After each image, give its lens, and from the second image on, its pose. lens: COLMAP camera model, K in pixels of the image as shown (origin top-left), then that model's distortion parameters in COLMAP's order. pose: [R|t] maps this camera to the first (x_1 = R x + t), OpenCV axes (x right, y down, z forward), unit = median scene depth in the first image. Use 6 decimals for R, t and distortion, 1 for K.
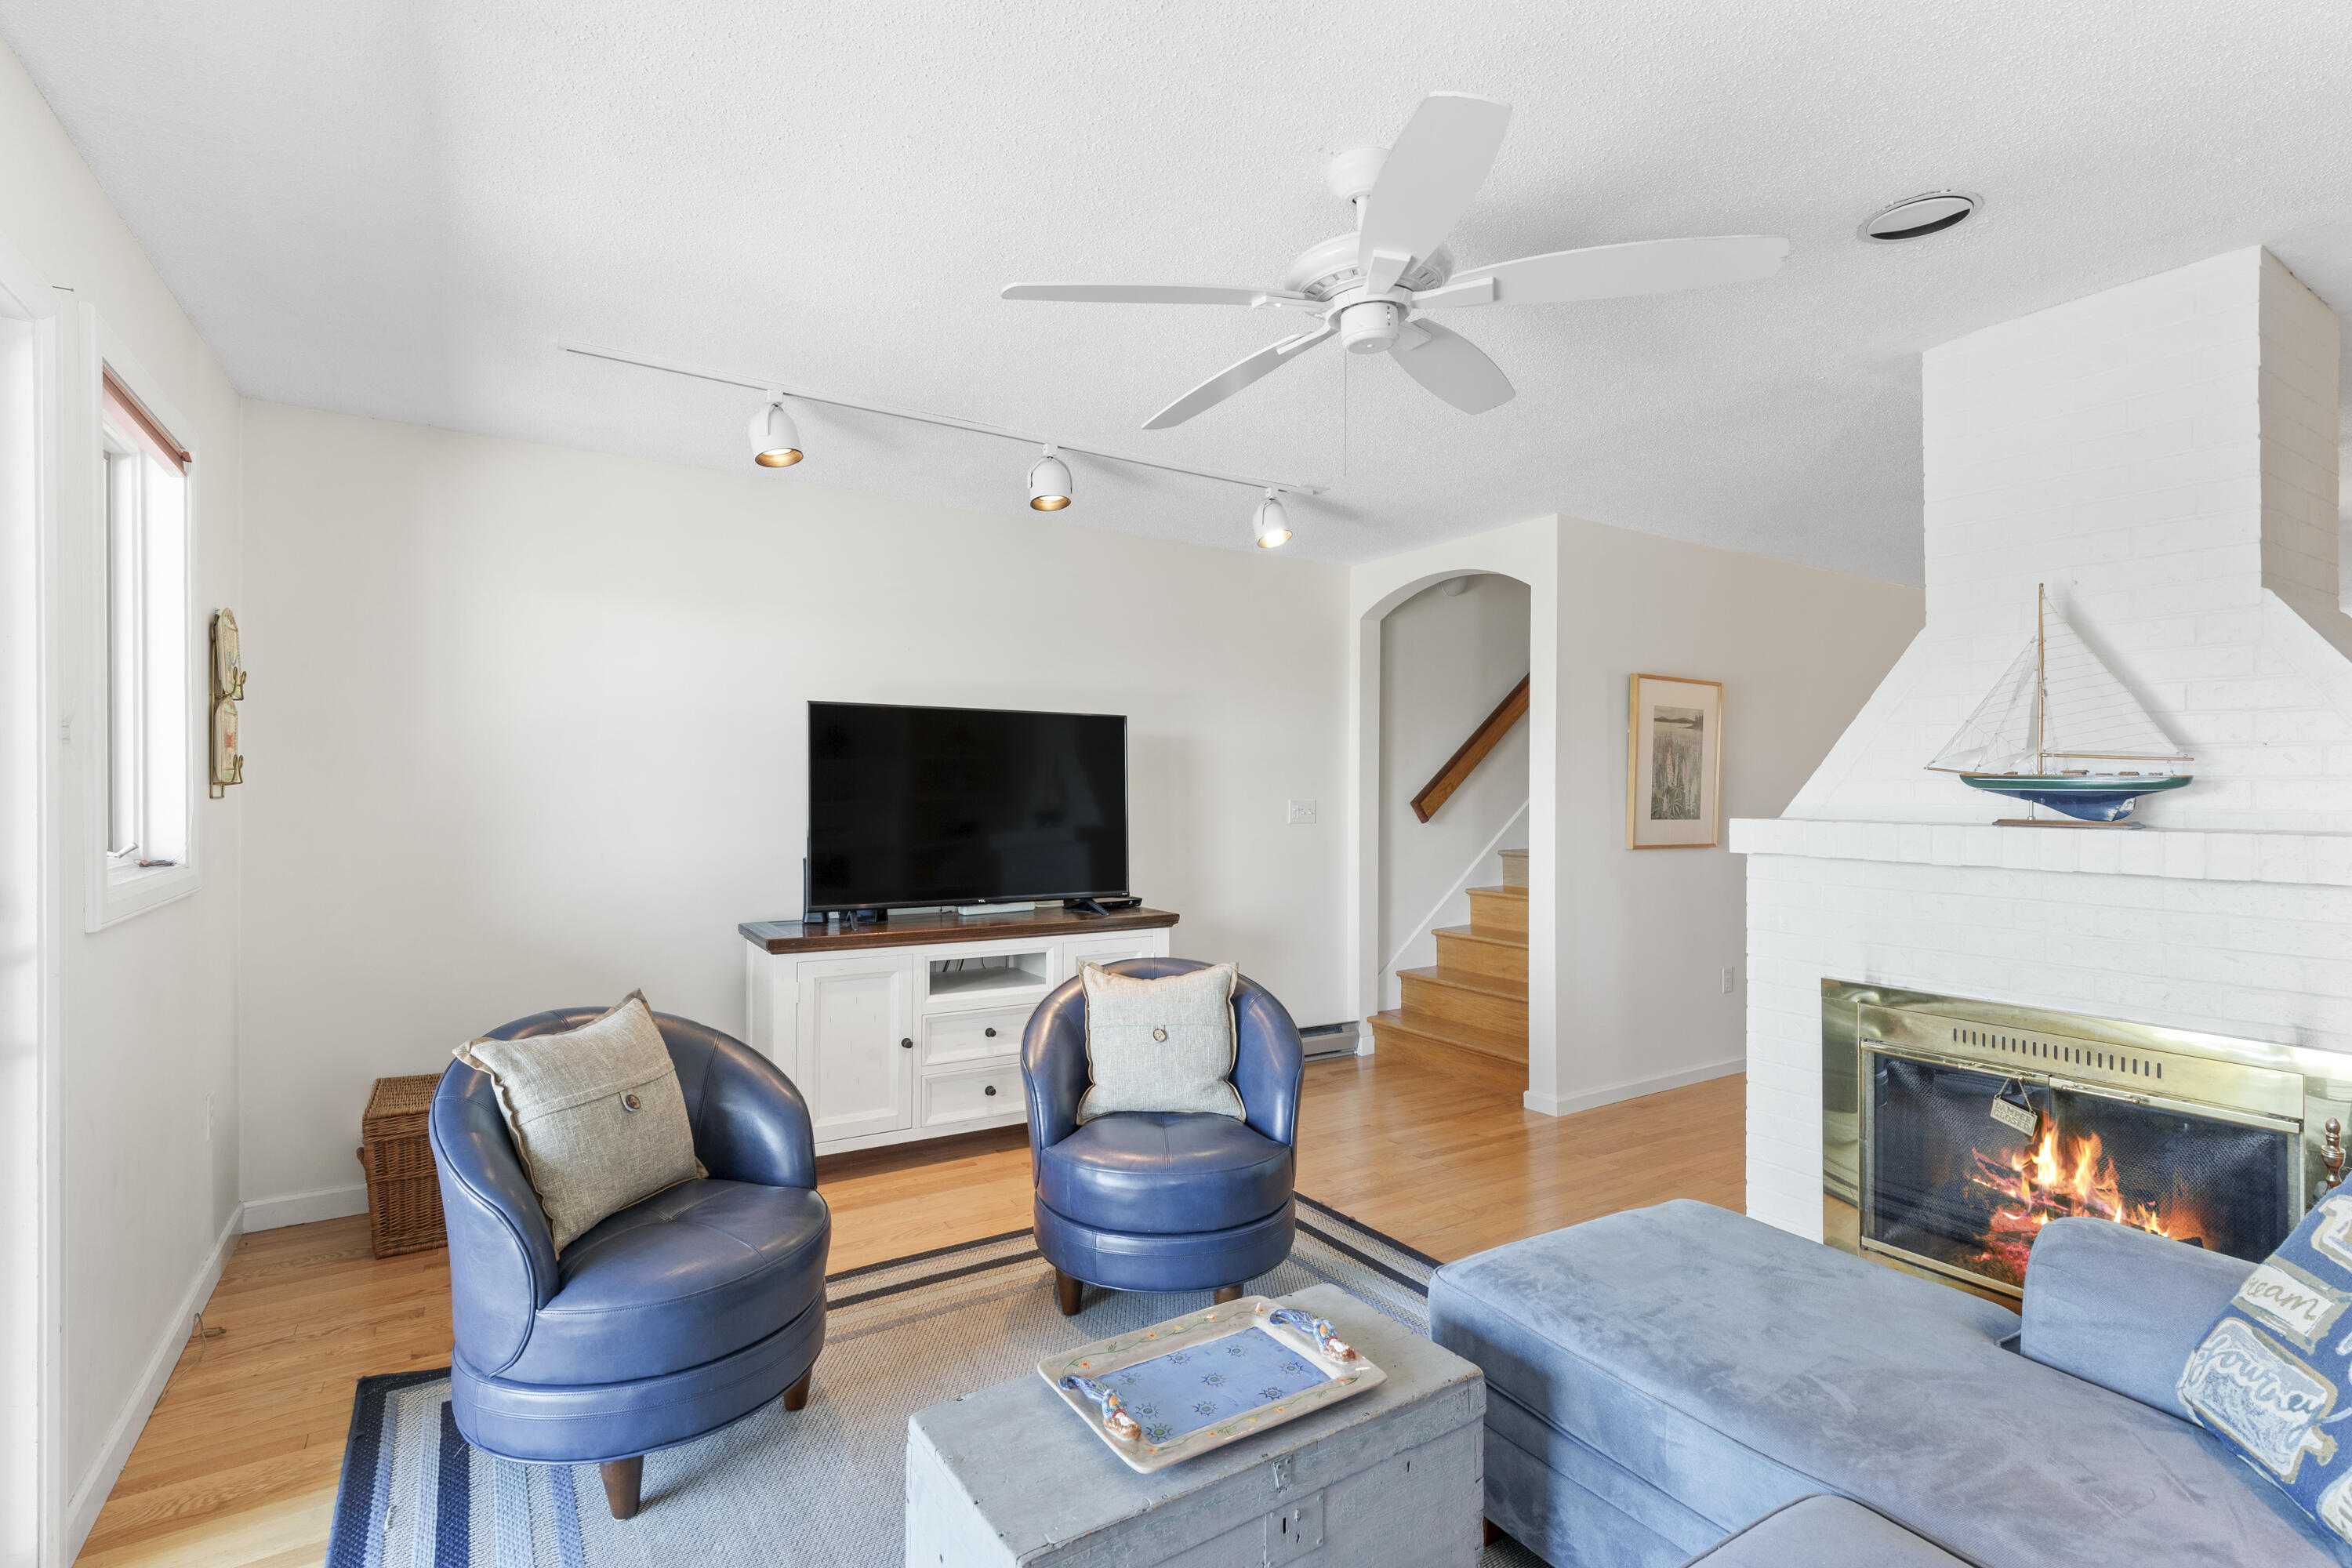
lens RADIAL K [[1080.7, 0, 1130.6], [0, 1080.7, 795.1], [0, 0, 1]] dist [0.002791, 0.000257]
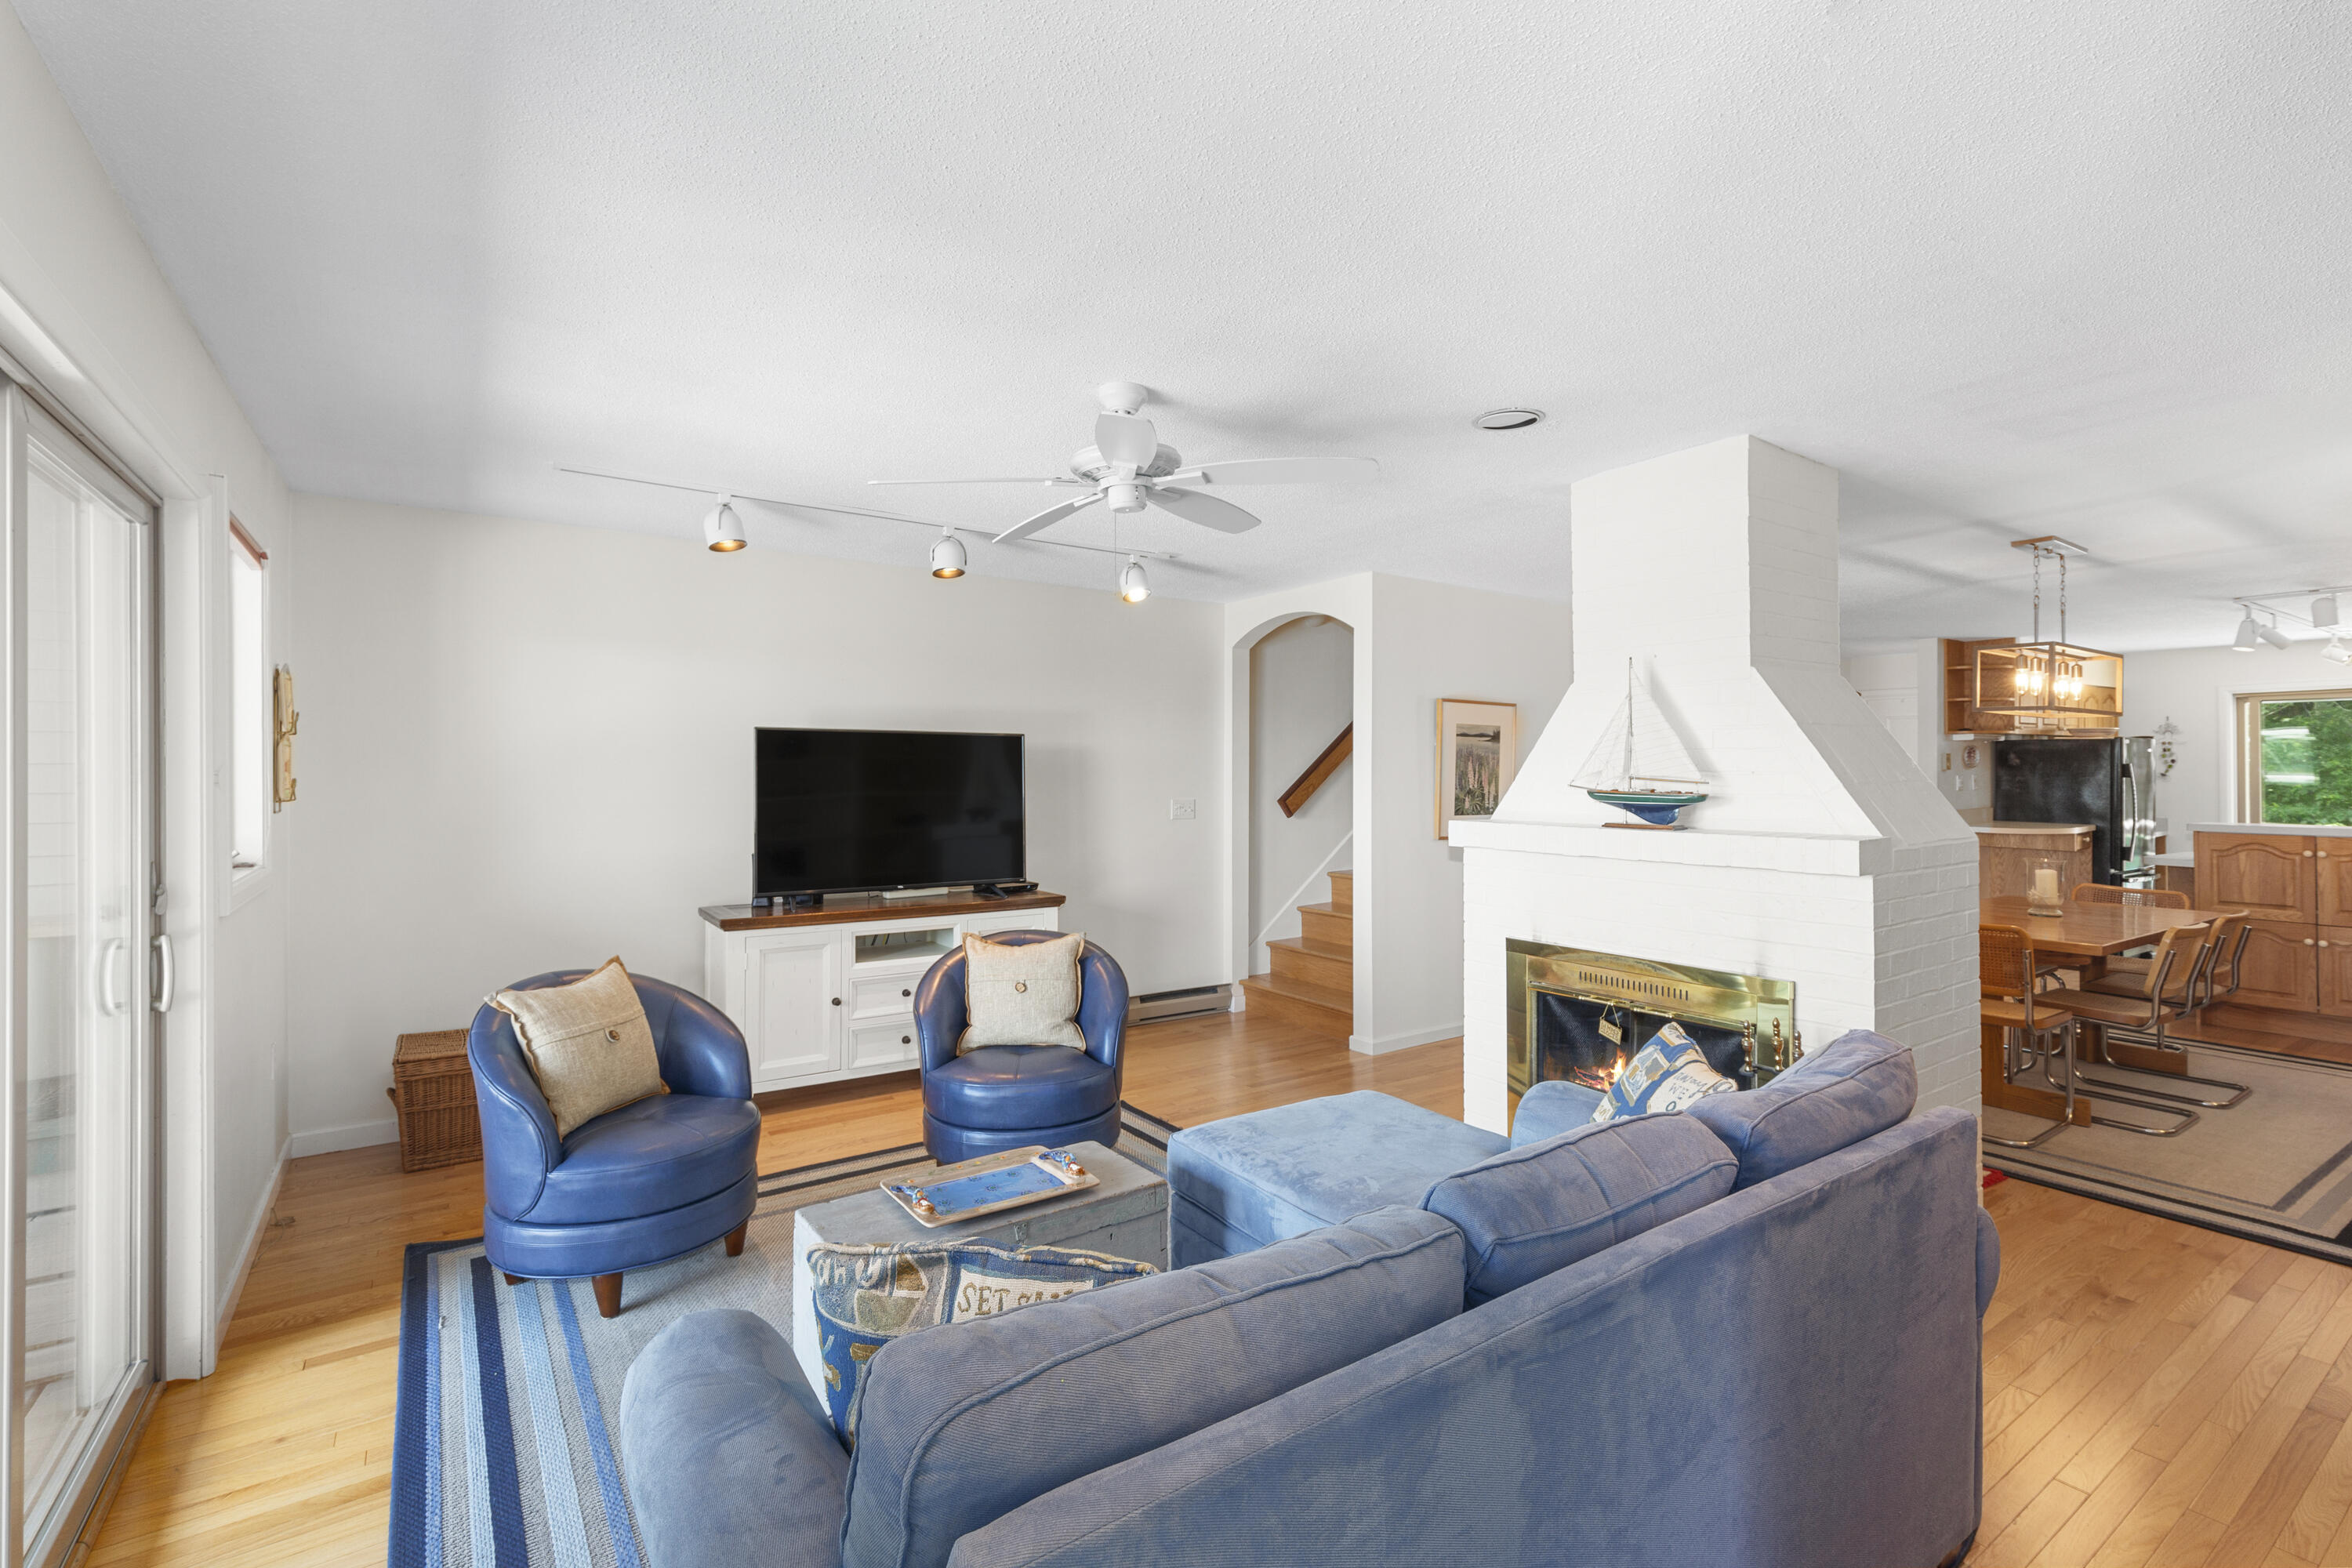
lens RADIAL K [[1071.4, 0, 1173.2], [0, 1071.4, 768.5], [0, 0, 1]] dist [0.001948, -0.000452]
pose [[0.998291, -0.003481, 0.058339, 0.140163], [0.003997, 0.999954, -0.008736, -0.034695], [-0.058306, 0.008954, 0.998259, -0.331081]]
